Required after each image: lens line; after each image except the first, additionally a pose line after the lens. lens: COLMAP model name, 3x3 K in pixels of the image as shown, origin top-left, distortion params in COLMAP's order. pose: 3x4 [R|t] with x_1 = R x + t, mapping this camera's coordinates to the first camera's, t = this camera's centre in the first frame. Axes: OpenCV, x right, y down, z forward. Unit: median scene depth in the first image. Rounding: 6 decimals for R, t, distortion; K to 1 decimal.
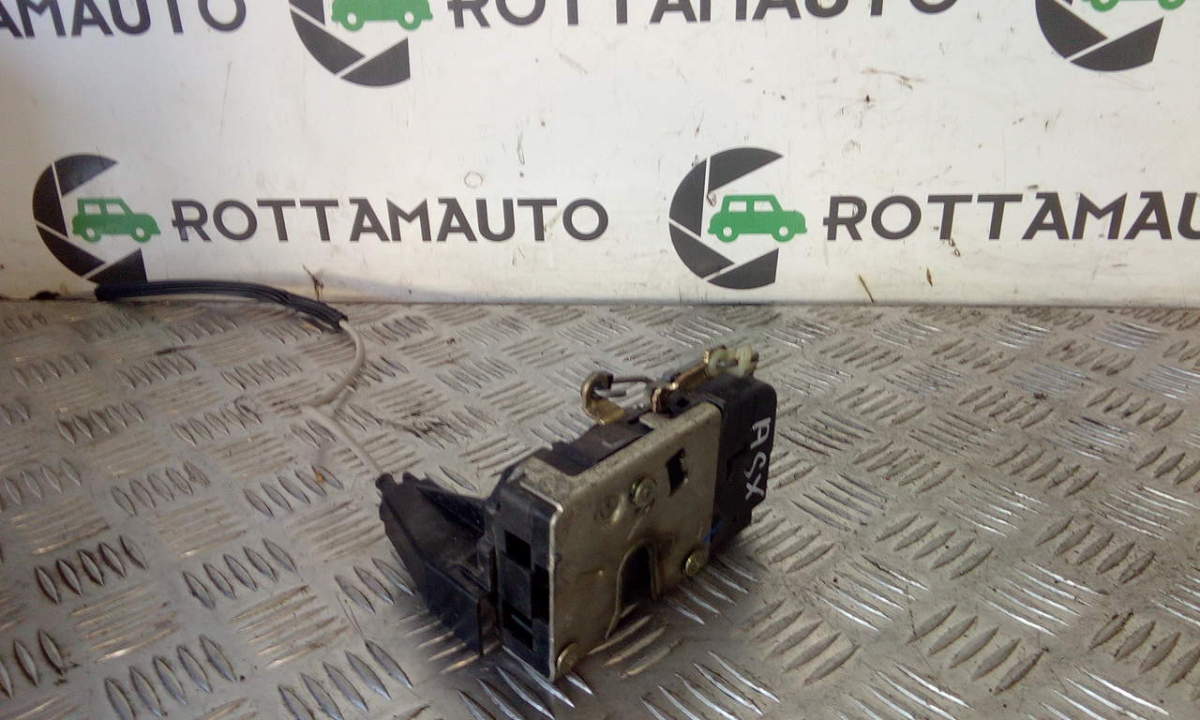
lens RADIAL K [[958.7, 0, 596.8], [0, 958.7, 363.6], [0, 0, 1]] dist [0.091959, -0.132864]
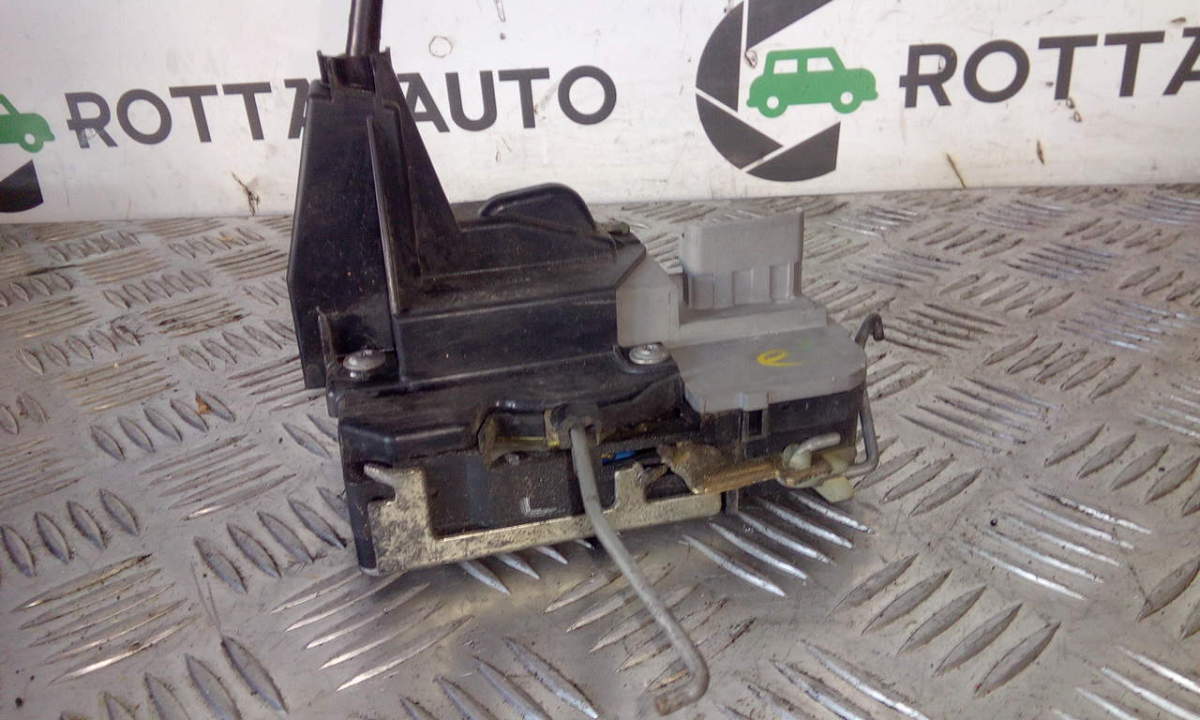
lens RADIAL K [[958.7, 0, 598.4], [0, 958.7, 367.1], [0, 0, 1]] dist [0.091959, -0.132864]
pose [[0.999412, -0.028222, -0.019452, 0.008125], [0.028149, 0.999596, -0.004024, 0.095165], [0.019558, 0.003474, 0.999803, 0.298602]]
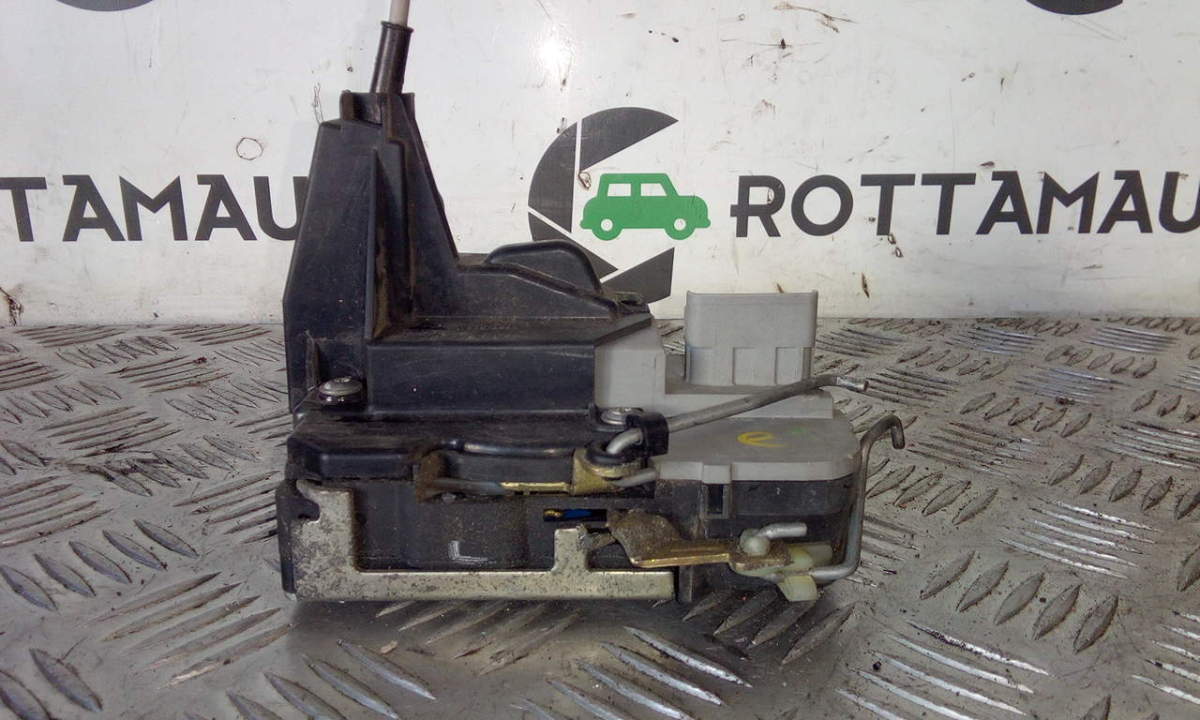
lens RADIAL K [[958.7, 0, 593.7], [0, 958.7, 361.8], [0, 0, 1]] dist [0.091959, -0.132864]
pose [[0.987429, -0.008913, 0.157811, 0.009910], [0.033636, 0.987389, -0.154697, 0.107953], [-0.154442, 0.158061, 0.975277, 0.381979]]
